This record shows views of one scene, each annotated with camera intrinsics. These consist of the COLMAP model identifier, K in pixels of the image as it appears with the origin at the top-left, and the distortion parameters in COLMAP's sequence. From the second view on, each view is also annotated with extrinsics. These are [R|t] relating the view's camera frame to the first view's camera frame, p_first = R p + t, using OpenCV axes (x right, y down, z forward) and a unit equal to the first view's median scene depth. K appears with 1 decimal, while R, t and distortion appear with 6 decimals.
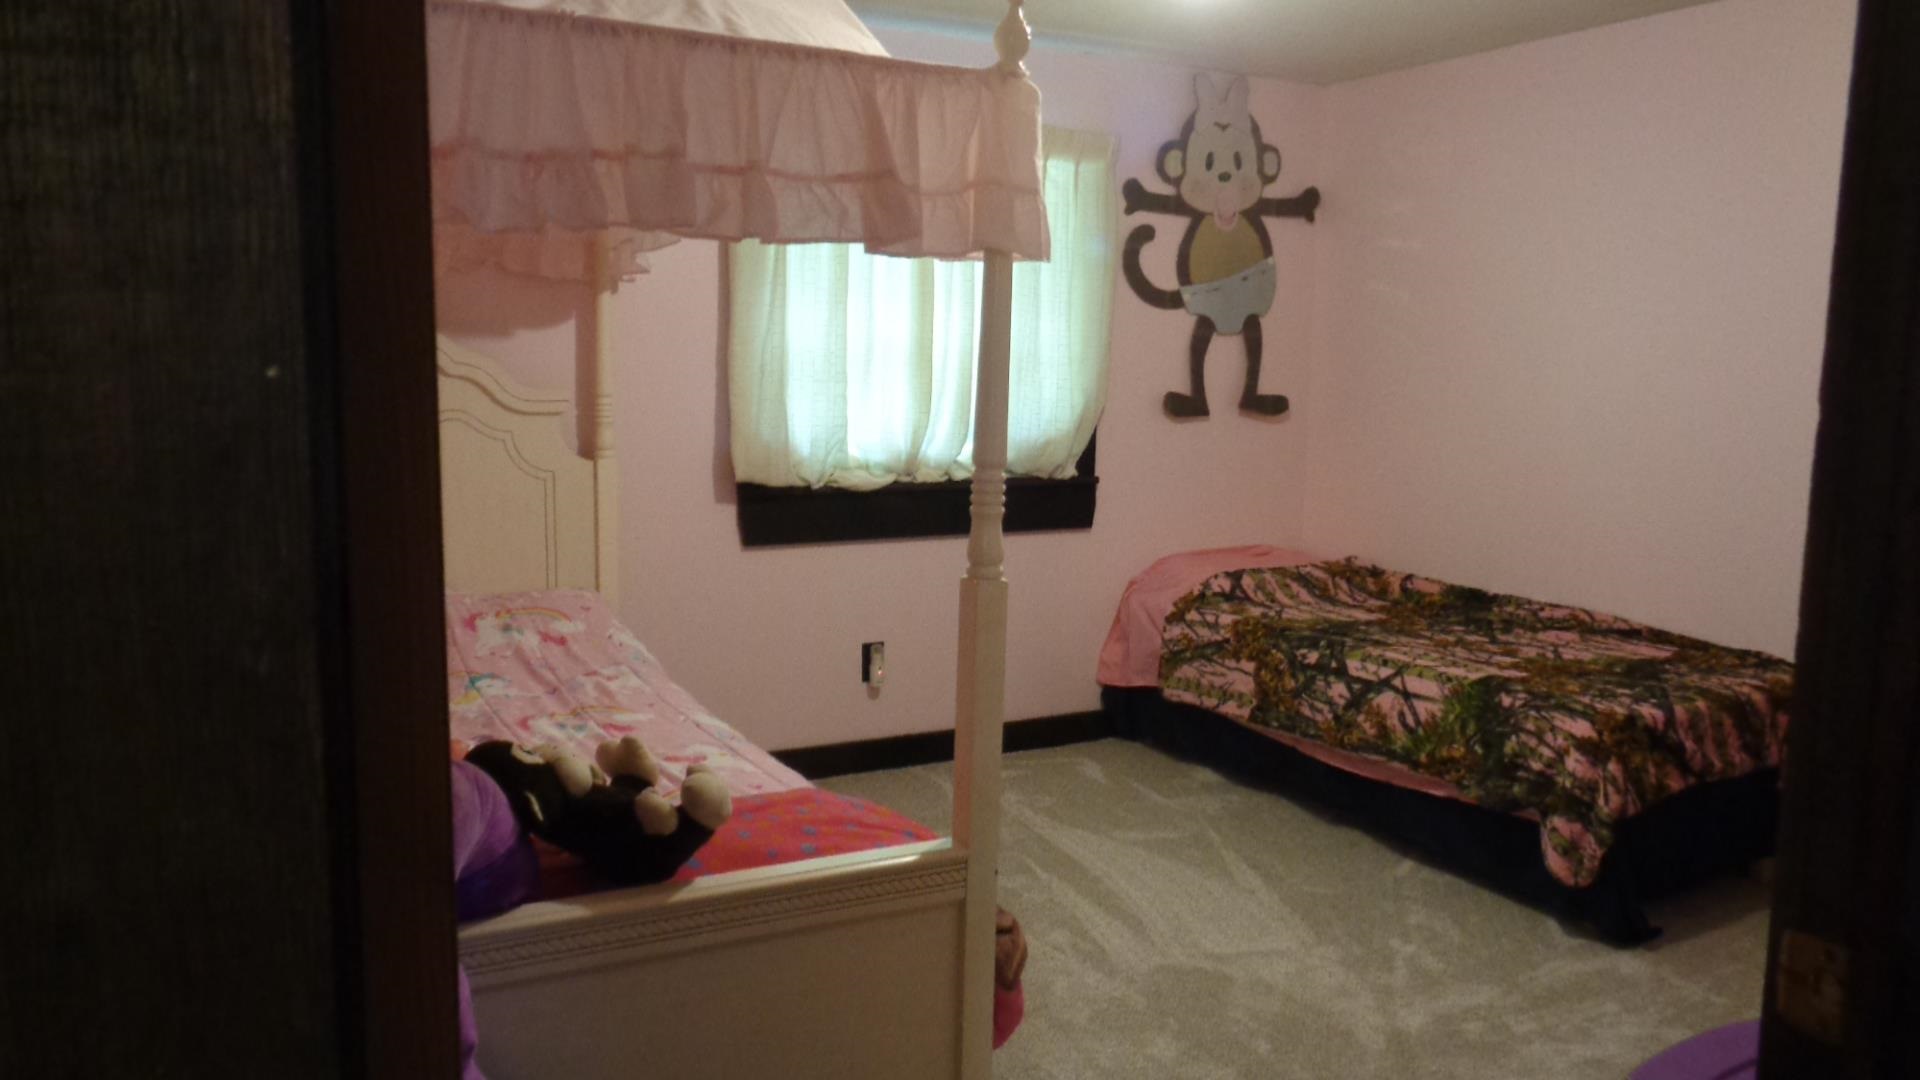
lens RADIAL K [[1463.3, 0, 958.9], [0, 1463.3, 537.5], [0, 0, 1]] dist [0.005518, 0.009537]
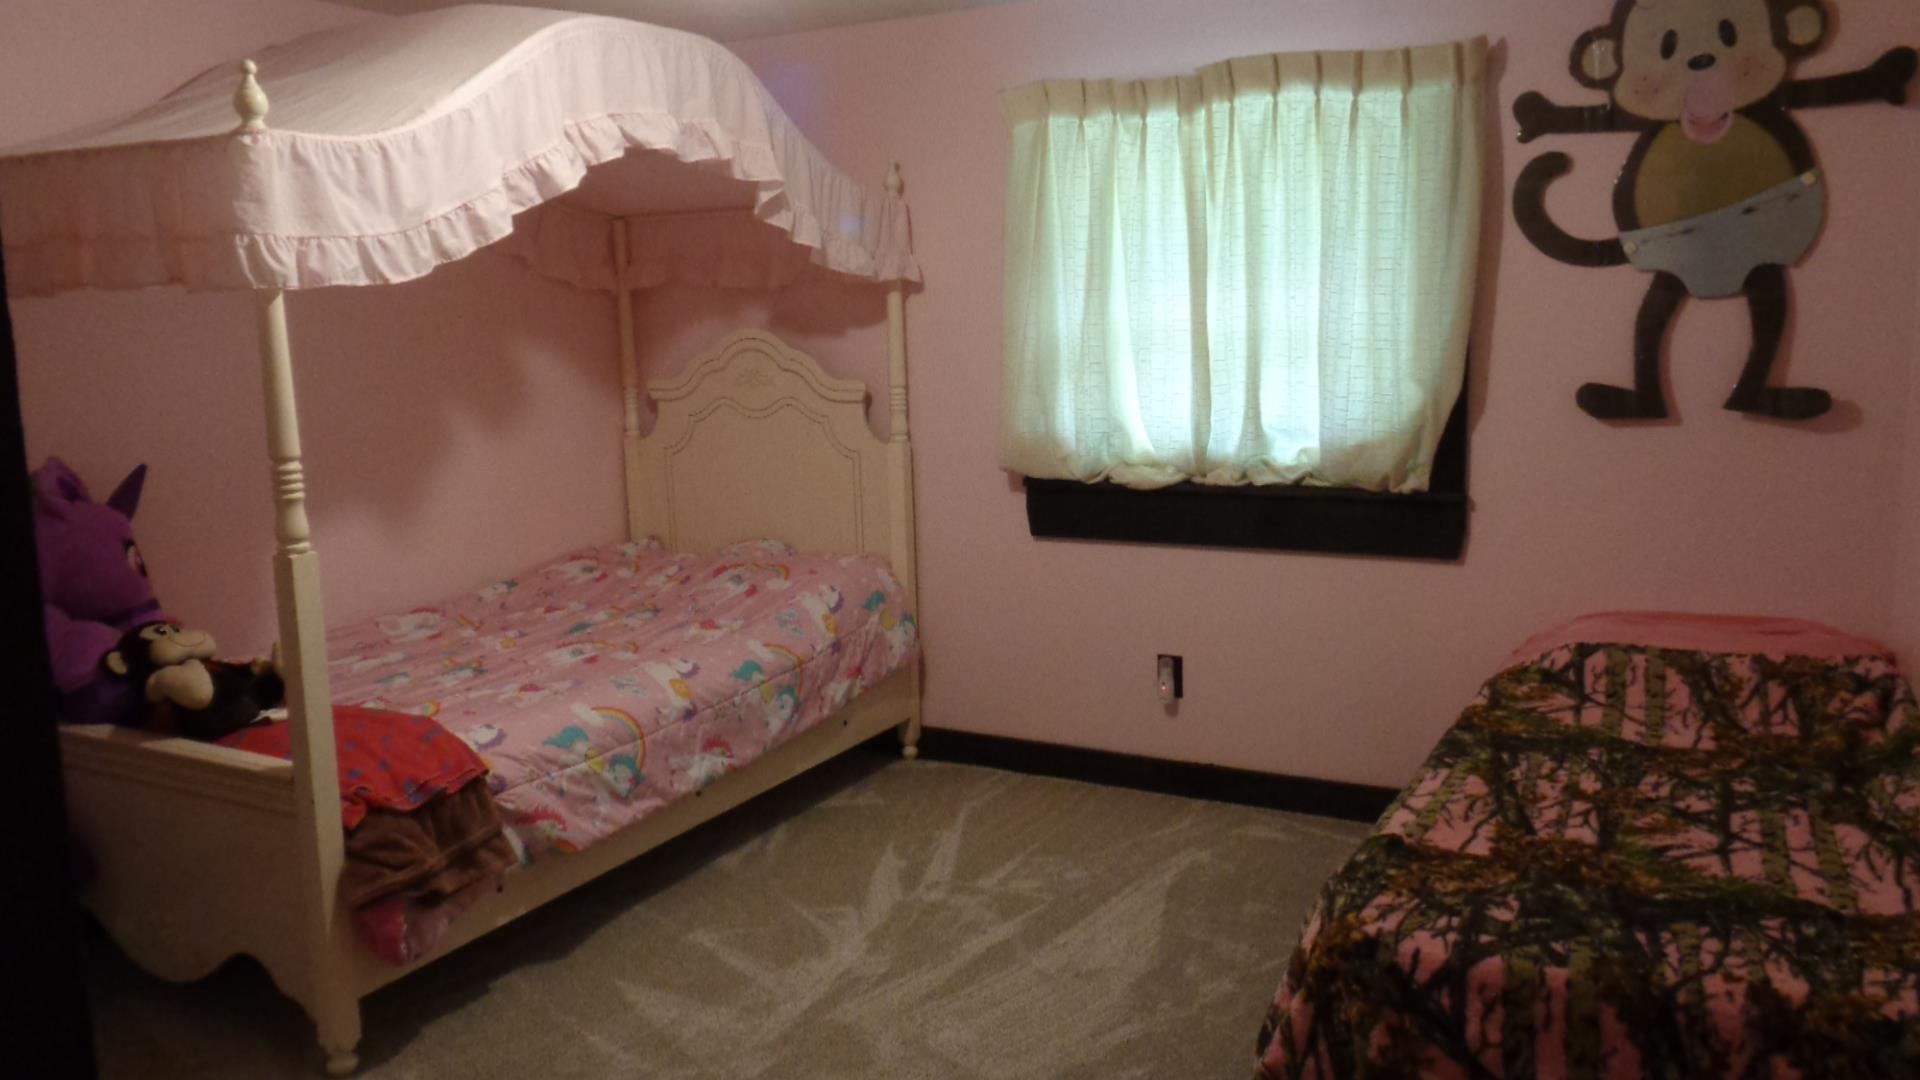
lens RADIAL K [[1463.3, 0, 960.2], [0, 1463.3, 540.8], [0, 0, 1]] dist [0.005518, 0.009537]
pose [[0.533013, 0.099309, -0.840259, 0.594372], [-0.077129, 0.994656, 0.068631, -0.048933], [0.842584, 0.028227, 0.537824, 0.363400]]
